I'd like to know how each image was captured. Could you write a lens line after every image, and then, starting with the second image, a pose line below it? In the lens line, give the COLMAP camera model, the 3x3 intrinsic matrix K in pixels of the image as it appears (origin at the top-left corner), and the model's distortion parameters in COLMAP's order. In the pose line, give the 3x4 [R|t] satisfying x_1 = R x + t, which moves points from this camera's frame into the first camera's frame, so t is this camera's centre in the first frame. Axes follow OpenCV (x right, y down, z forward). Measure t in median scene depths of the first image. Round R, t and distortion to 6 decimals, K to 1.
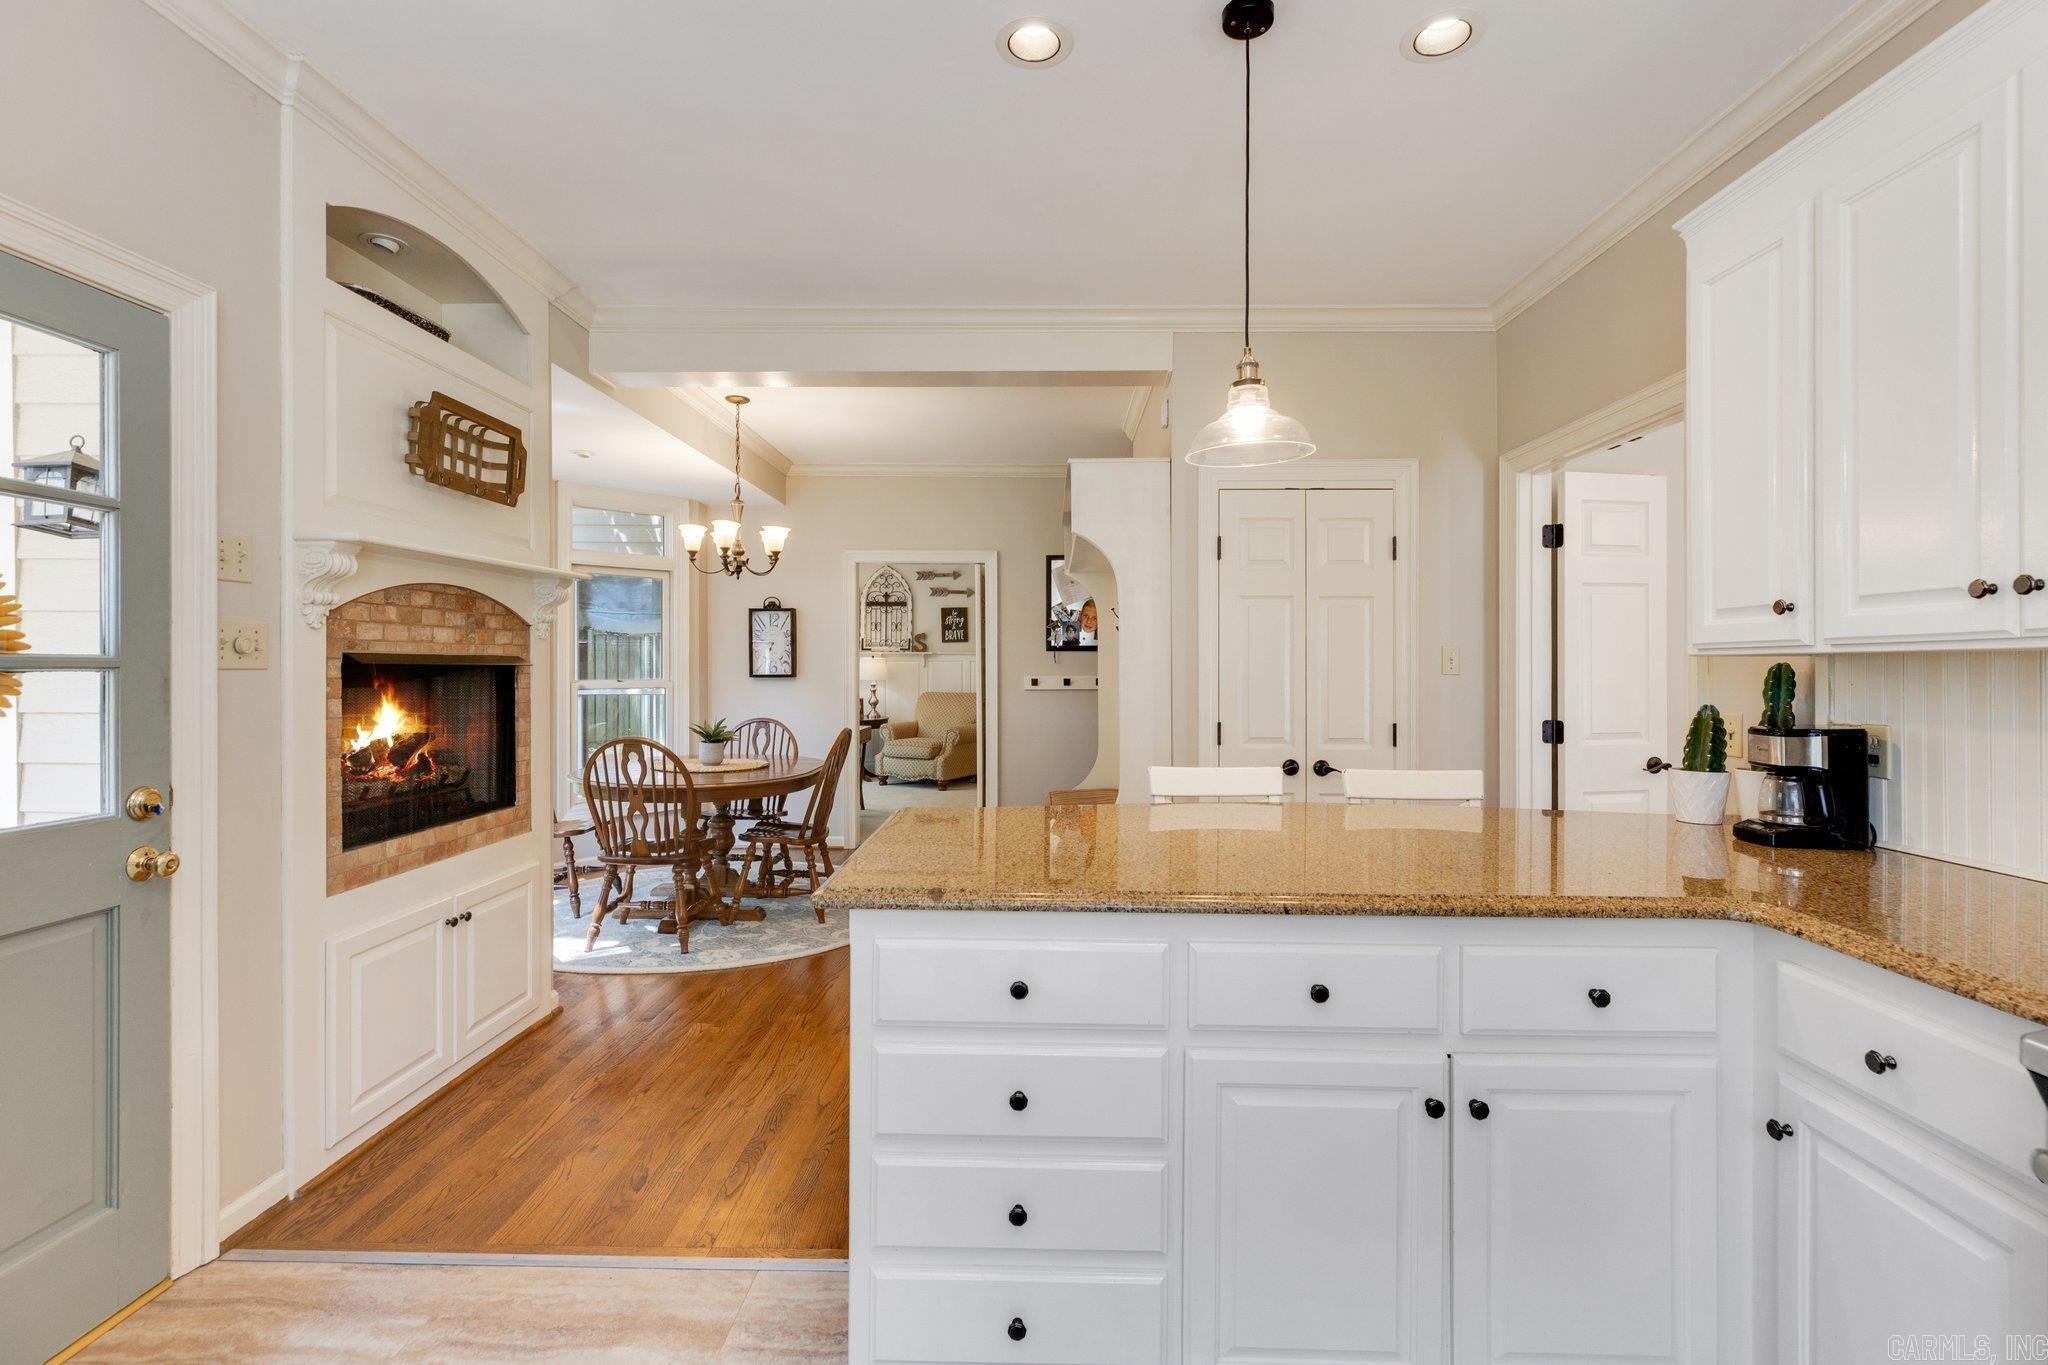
lens RADIAL K [[933.1, 0, 1026.7], [0, 933.1, 679.4], [0, 0, 1]] dist [0.003233, 0.000044]
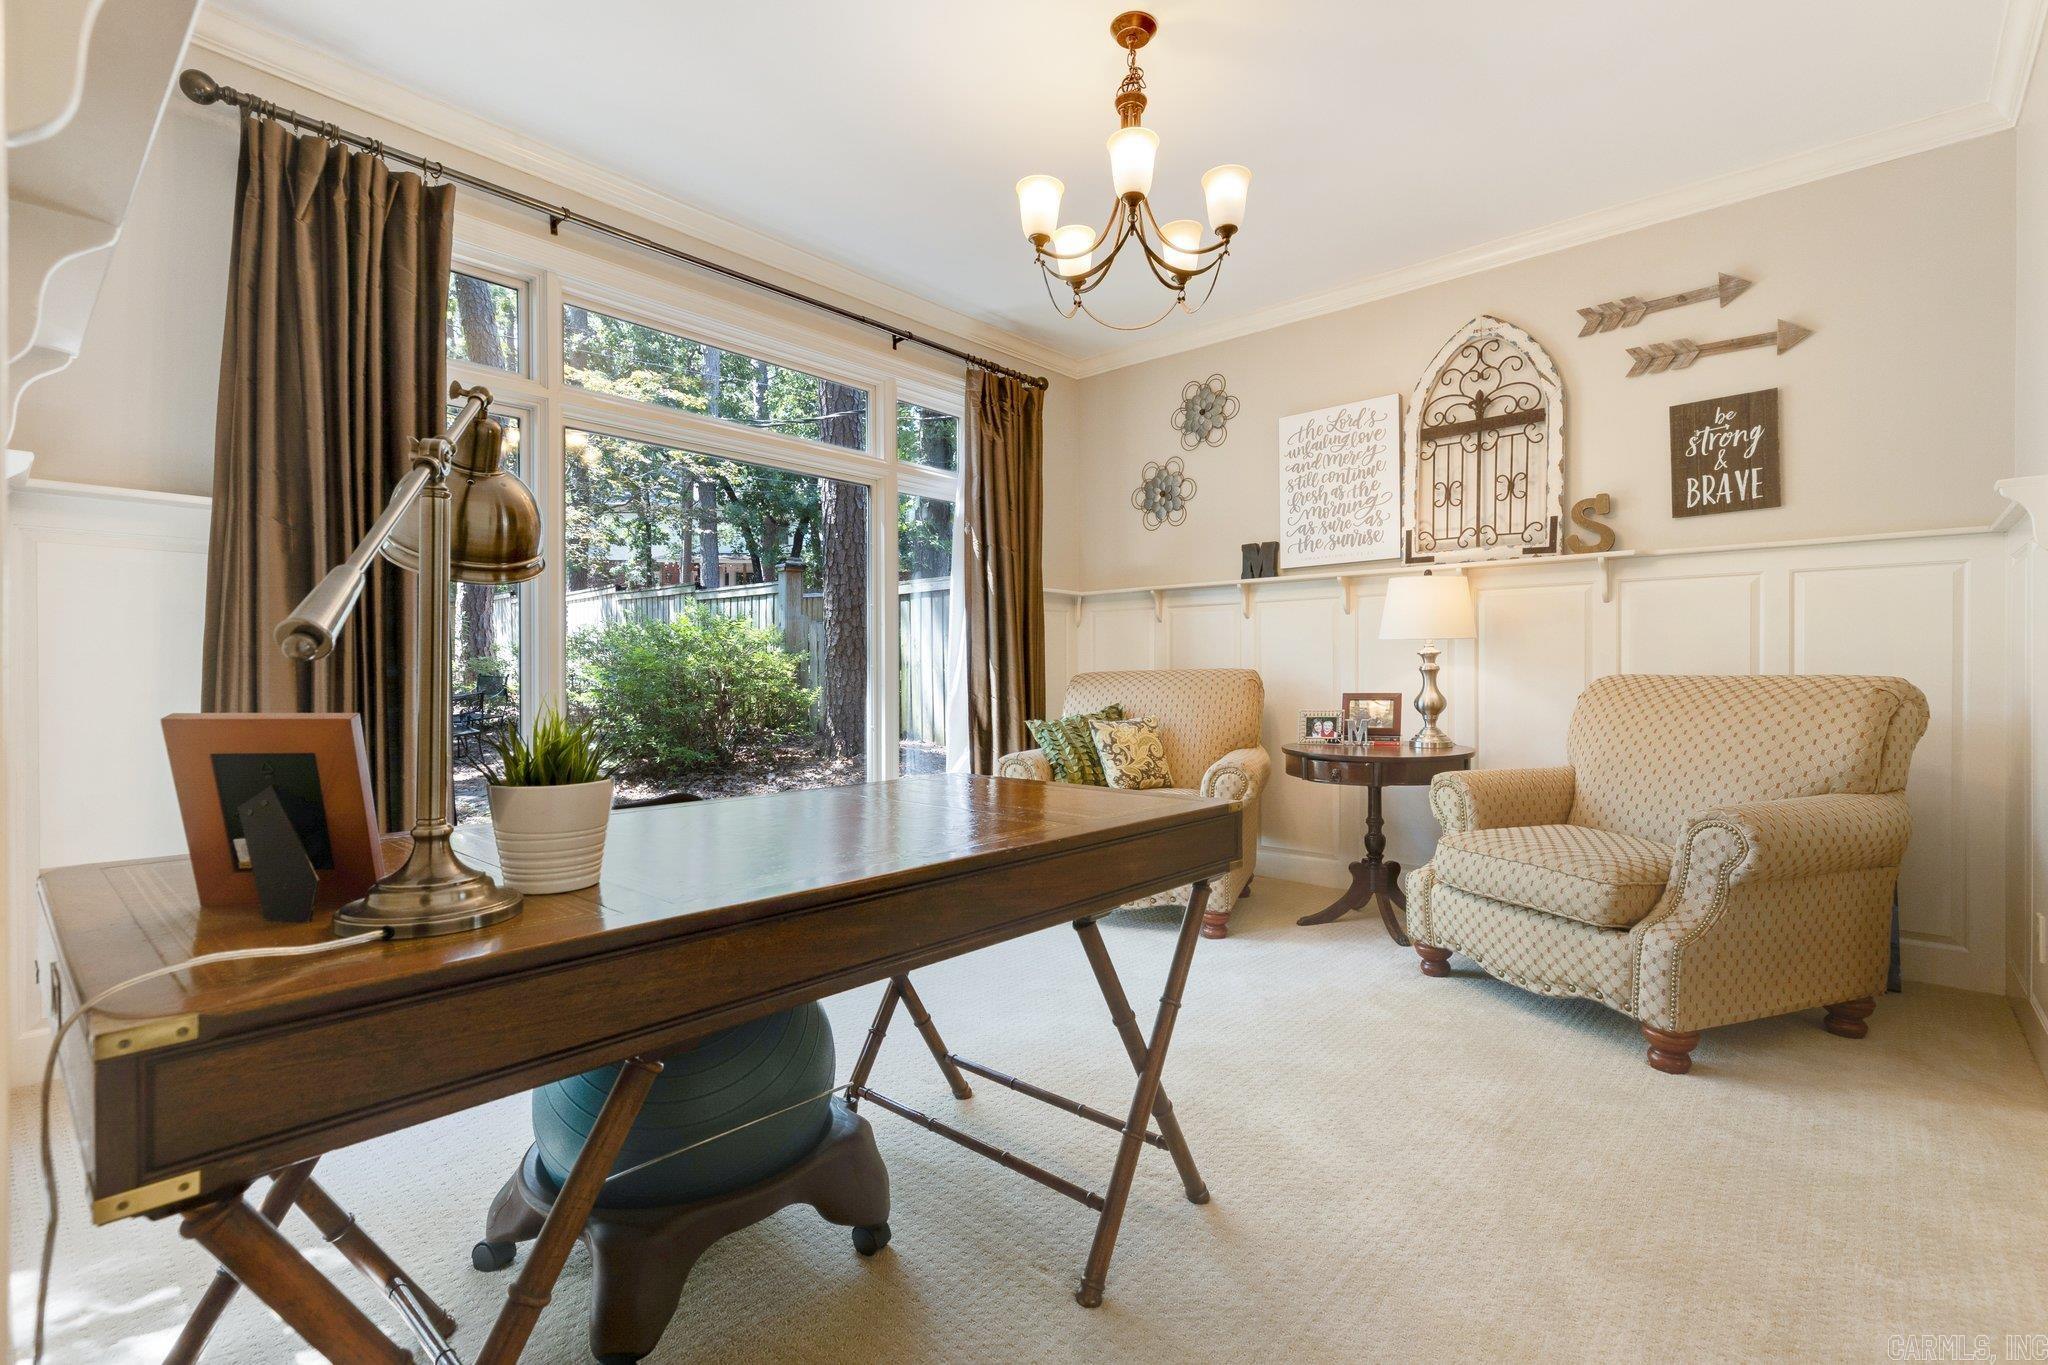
lens RADIAL K [[933.1, 0, 1026.7], [0, 933.1, 679.4], [0, 0, 1]] dist [0.003233, 0.000044]
pose [[0.762076, 0.001086, -0.647487, -0.053329], [-0.010593, 0.999886, -0.010791, 0.019670], [0.647401, 0.015083, 0.762000, 0.625549]]
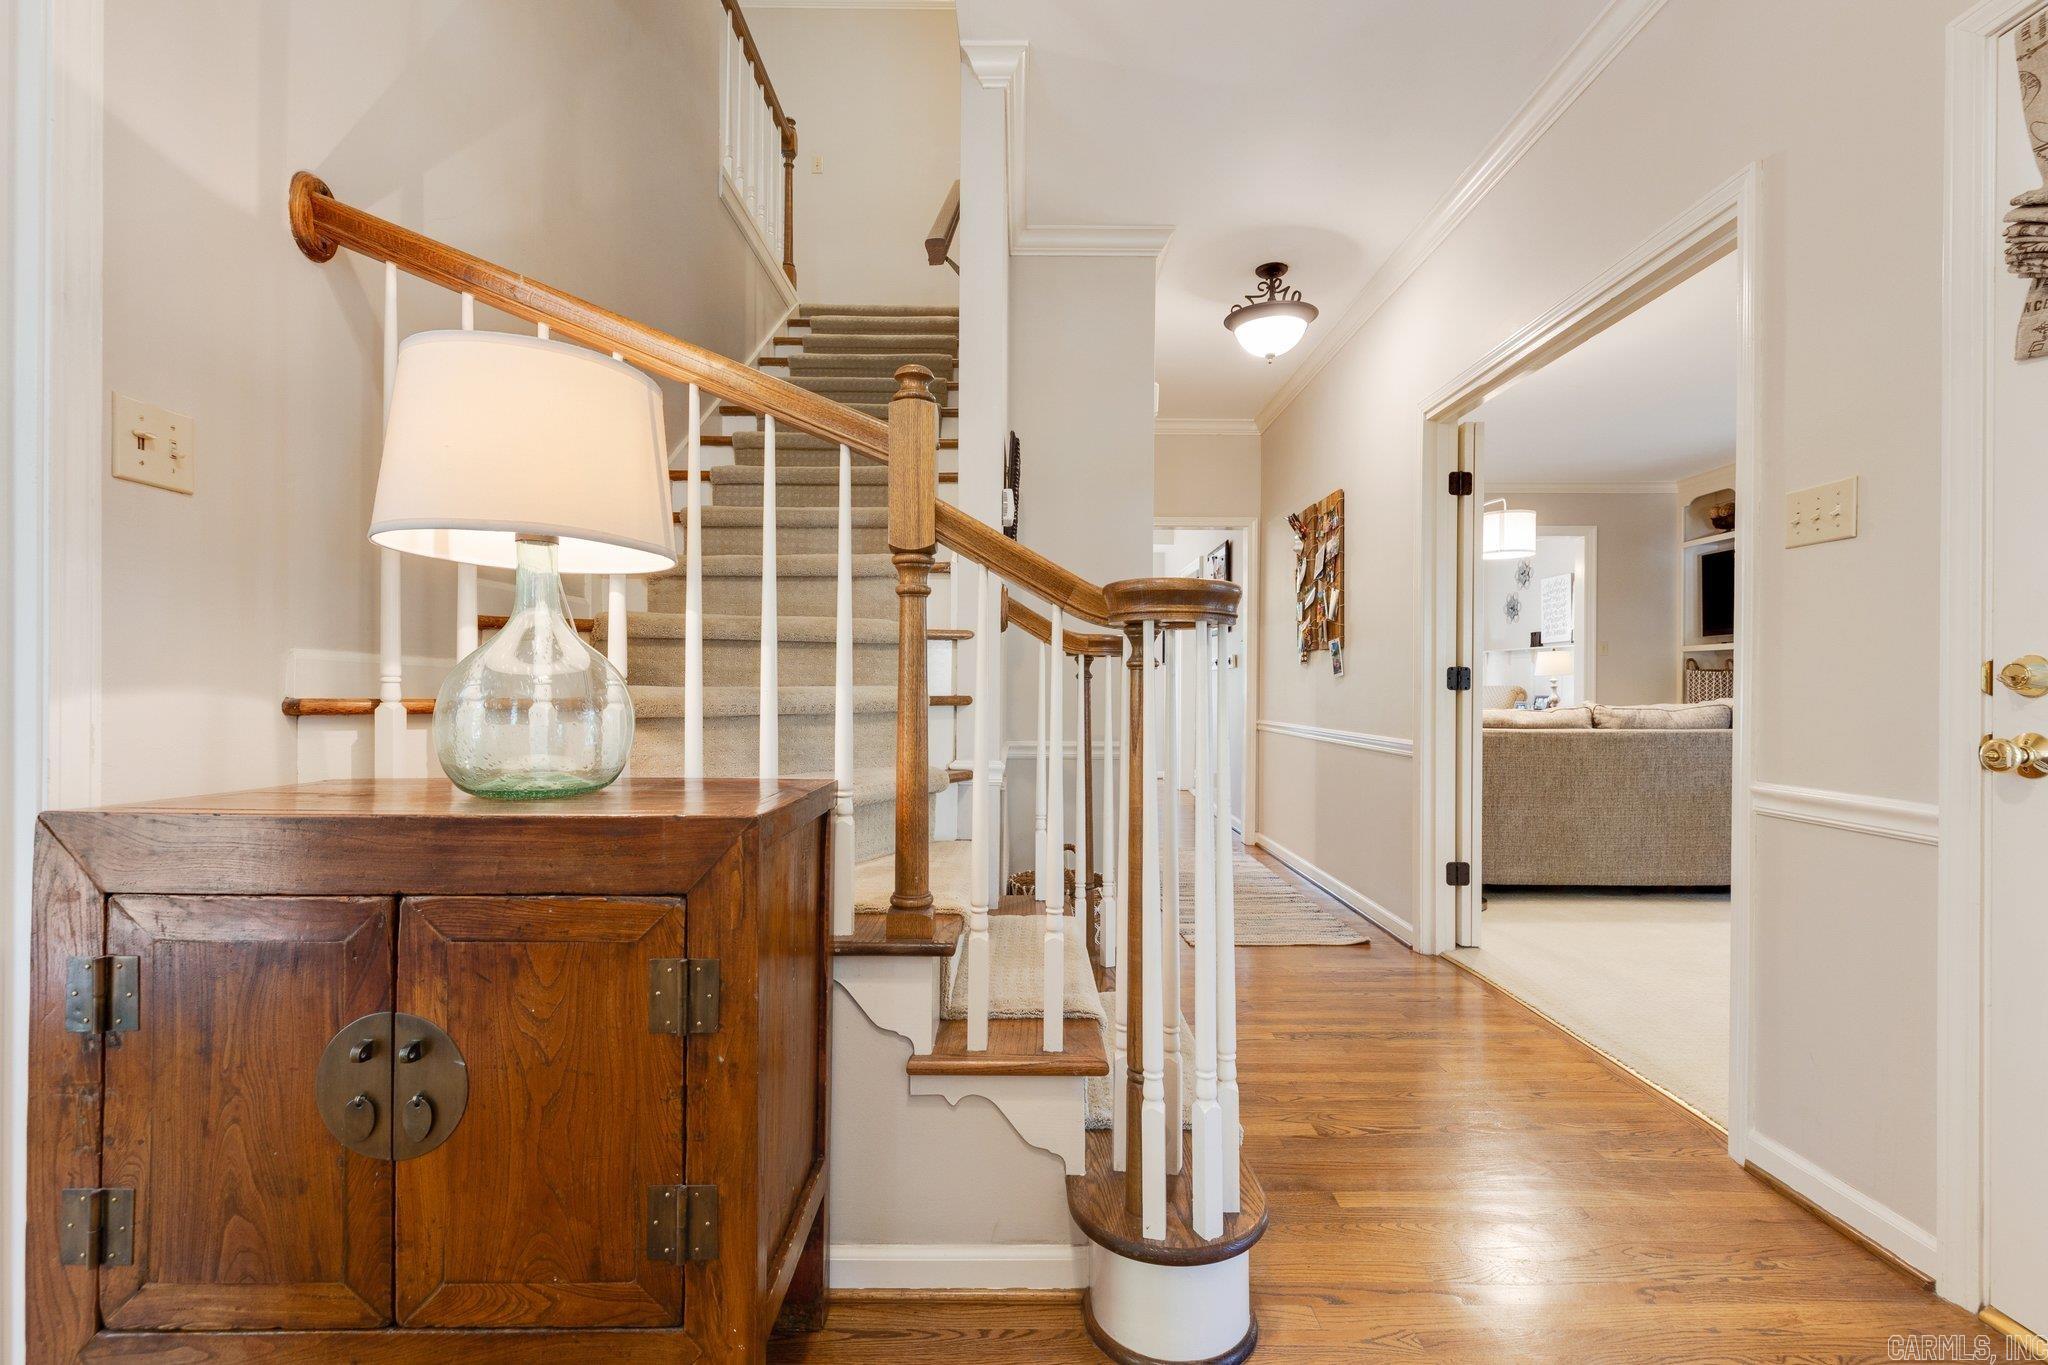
lens RADIAL K [[937.5, 0, 1026.6], [0, 937.5, 687.3], [0, 0, 1]] dist [0.000722, 0.000000]
pose [[0.030343, -0.001956, -0.999538, 0.703199], [-0.022760, 0.999737, -0.002647, 0.025079], [0.999280, 0.022830, 0.030290, 0.453480]]
